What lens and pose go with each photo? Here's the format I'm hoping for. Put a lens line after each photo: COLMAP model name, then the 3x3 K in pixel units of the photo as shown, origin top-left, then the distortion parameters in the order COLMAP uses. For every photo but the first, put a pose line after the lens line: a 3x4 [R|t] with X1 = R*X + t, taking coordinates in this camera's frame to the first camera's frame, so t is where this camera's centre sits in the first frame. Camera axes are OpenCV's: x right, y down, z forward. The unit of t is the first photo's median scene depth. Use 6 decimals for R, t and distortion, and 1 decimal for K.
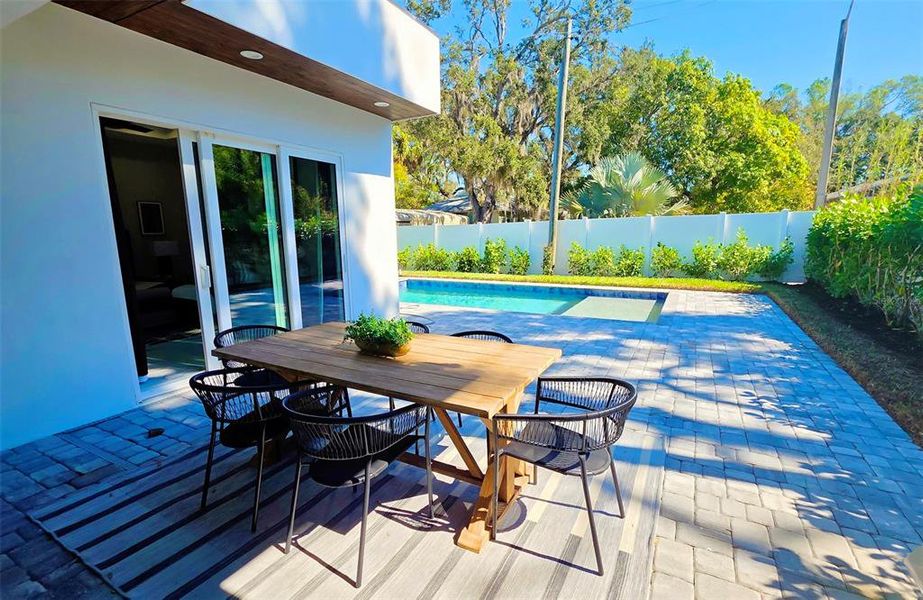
lens RADIAL K [[429.2, 0, 474.2], [0, 429.2, 302.8], [0, 0, 1]] dist [-0.000537, 0.000219]
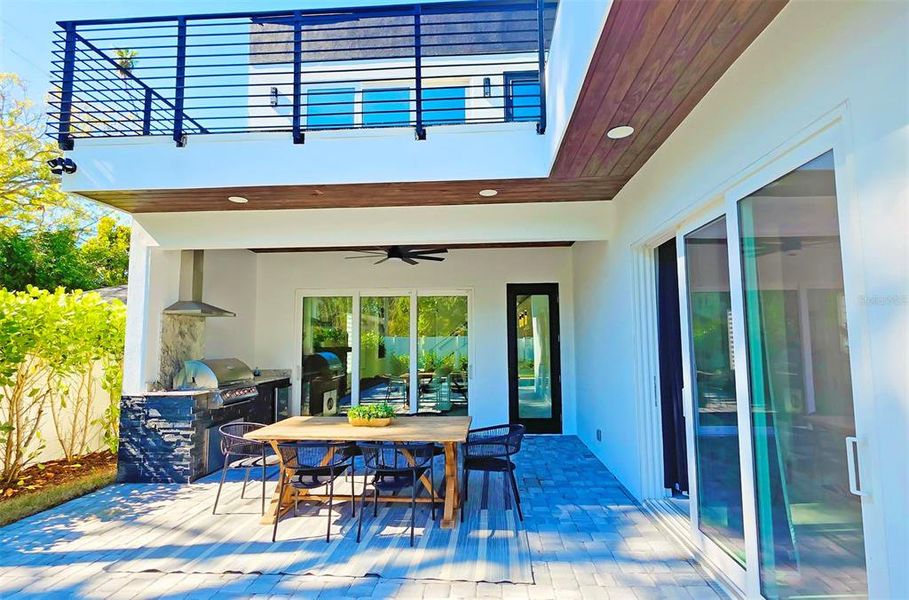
lens RADIAL K [[444.5, 0, 458.3], [0, 444.5, 306.9], [0, 0, 1]] dist [0.000535, 0.001675]
pose [[-0.914696, -0.012403, -0.403951, 0.062555], [-0.049111, 0.995533, 0.080638, -0.194272], [0.401147, 0.093597, -0.911219, 1.073140]]
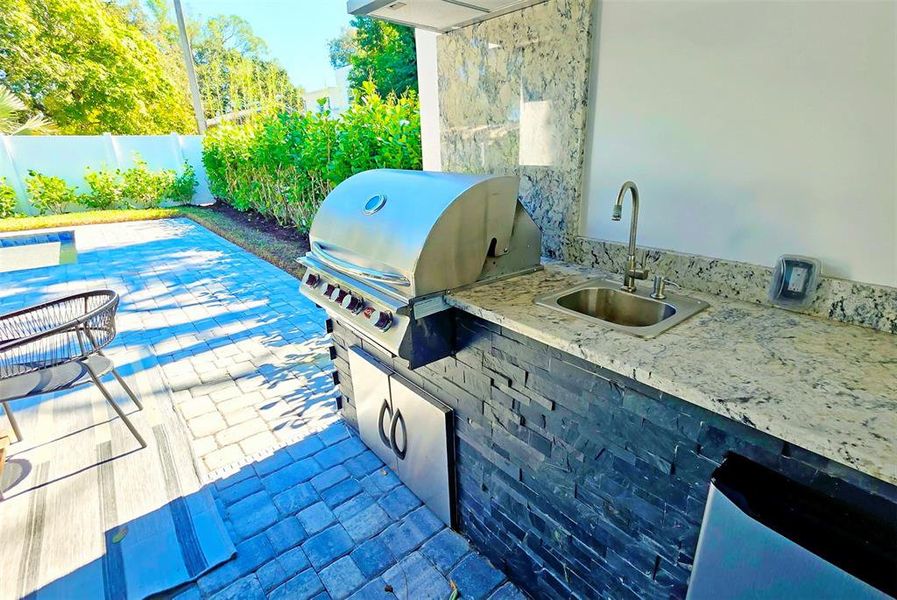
lens RADIAL K [[425.8, 0, 479.4], [0, 425.8, 302.9], [0, 0, 1]] dist [0.003939, -0.001568]
pose [[0.352850, -0.309324, 0.883072, -0.089494], [0.161876, 0.949725, 0.267990, 0.026933], [-0.921571, 0.048387, 0.385182, -0.097832]]
